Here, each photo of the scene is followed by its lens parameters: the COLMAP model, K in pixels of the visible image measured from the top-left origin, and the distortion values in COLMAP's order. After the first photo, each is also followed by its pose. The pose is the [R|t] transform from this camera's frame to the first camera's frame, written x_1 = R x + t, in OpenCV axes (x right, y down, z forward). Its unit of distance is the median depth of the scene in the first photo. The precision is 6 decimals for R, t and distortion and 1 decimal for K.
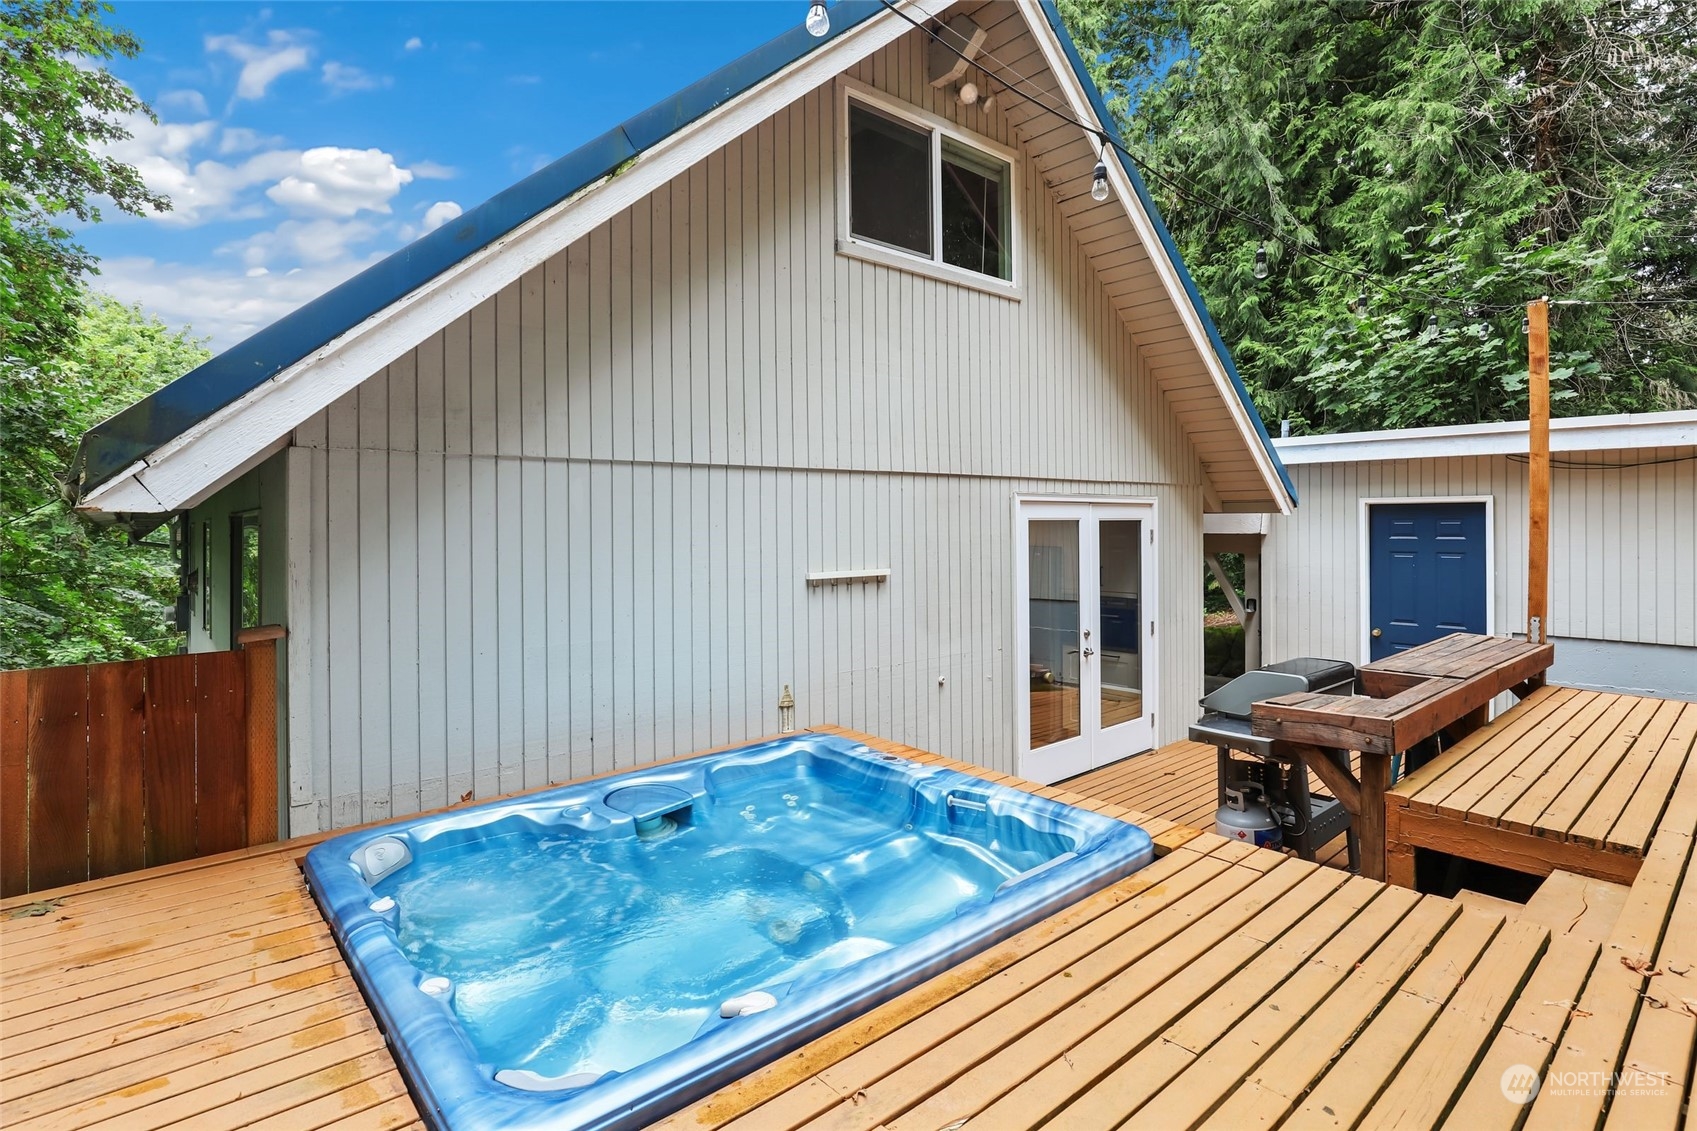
lens RADIAL K [[842.6, 0, 871.0], [0, 842.6, 518.0], [0, 0, 1]] dist [-0.033530, 0.001138]
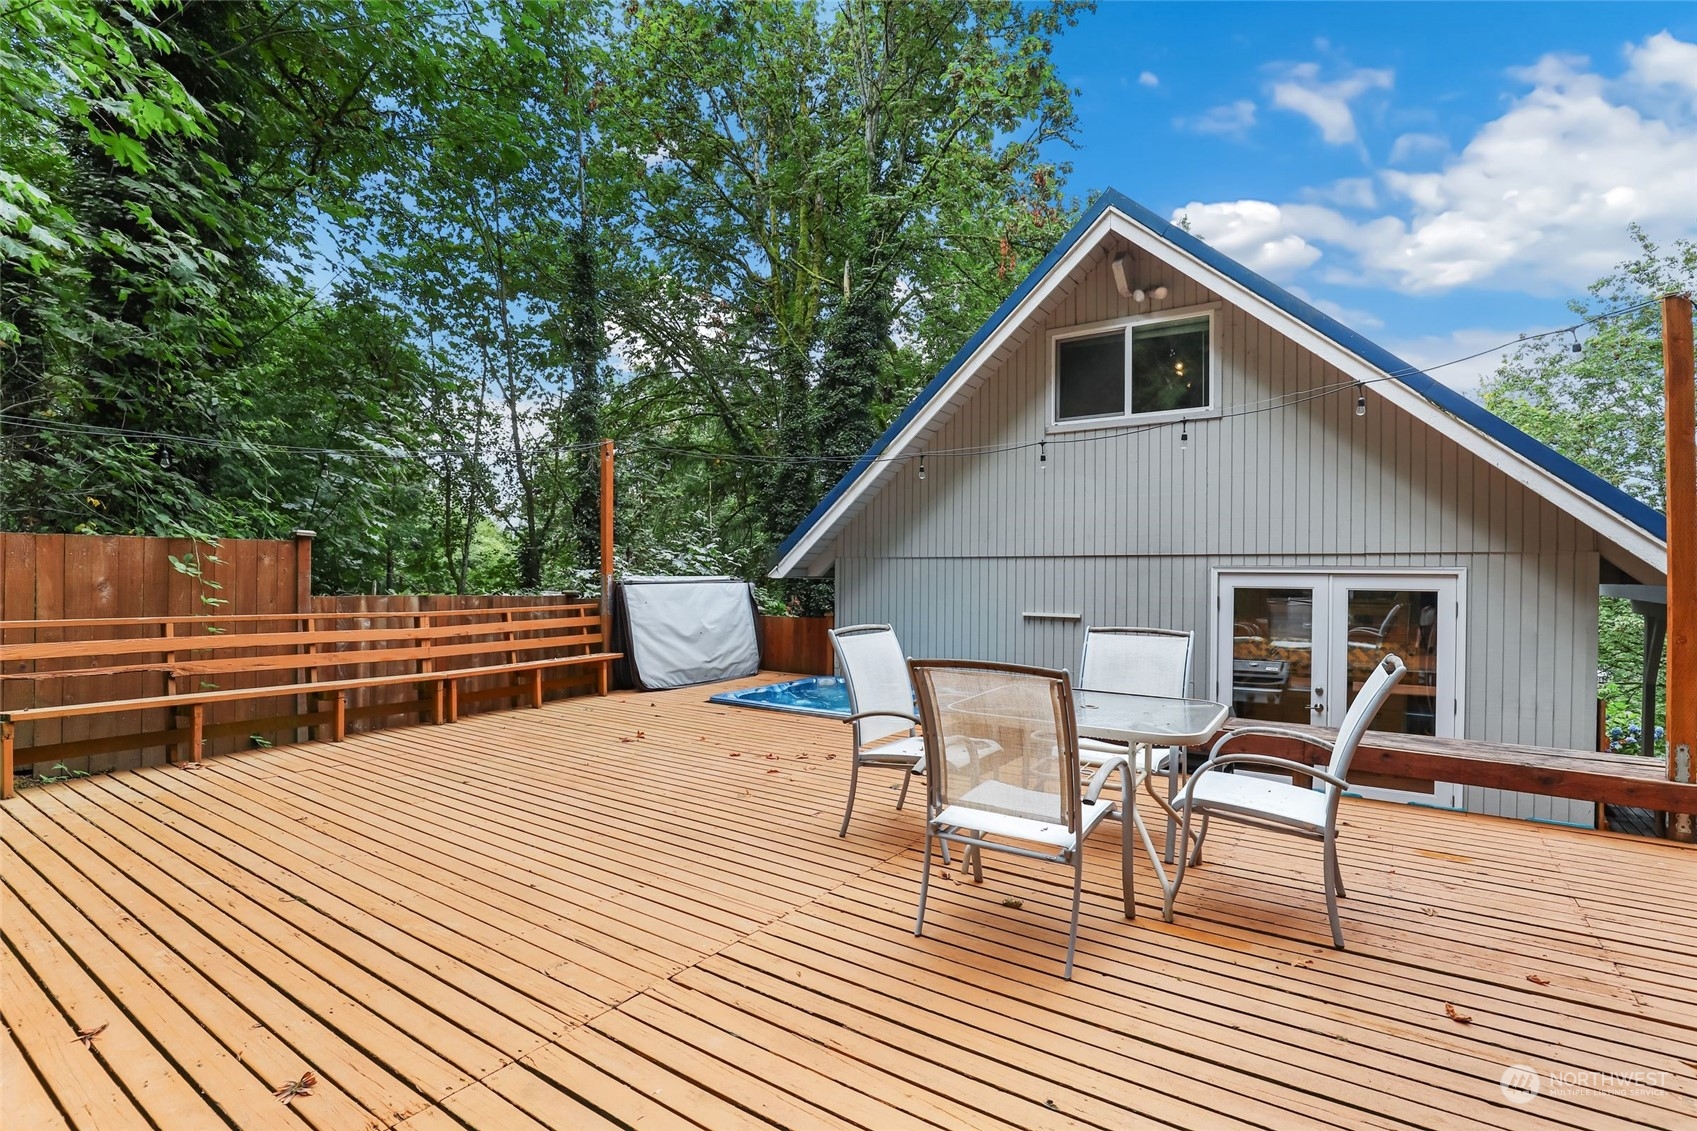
lens RADIAL K [[803.1, 0, 853.4], [0, 803.1, 576.2], [0, 0, 1]] dist [-0.022640, 0.000608]
pose [[0.238211, 0.015339, -0.971092, 1.340767], [-0.002537, 0.999882, 0.015171, -0.035214], [0.971210, -0.001150, 0.238222, 0.176887]]
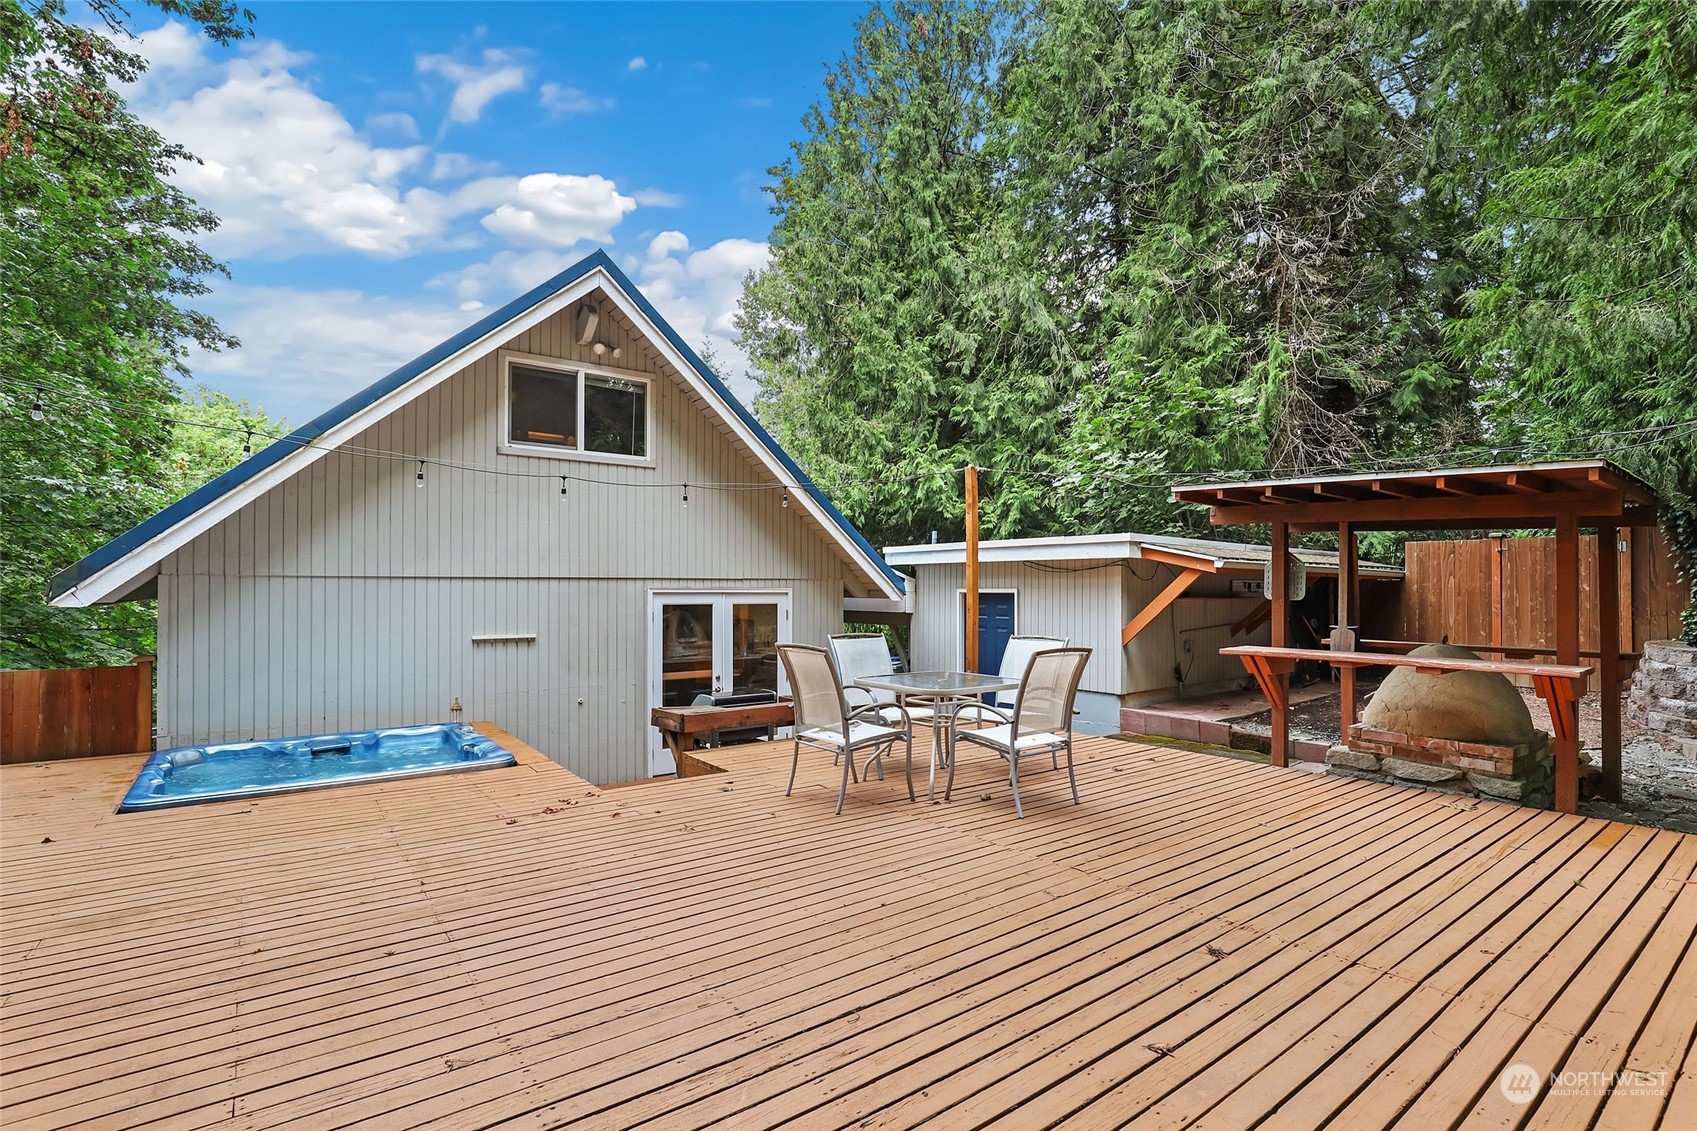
lens RADIAL K [[803.2, 0, 859.9], [0, 803.2, 579.3], [0, 0, 1]] dist [-0.027795, -0.000166]
pose [[0.996689, 0.010385, -0.080648, 0.750824], [-0.010816, 0.999929, -0.004921, -0.046755], [0.080591, 0.005777, 0.996731, -0.529484]]
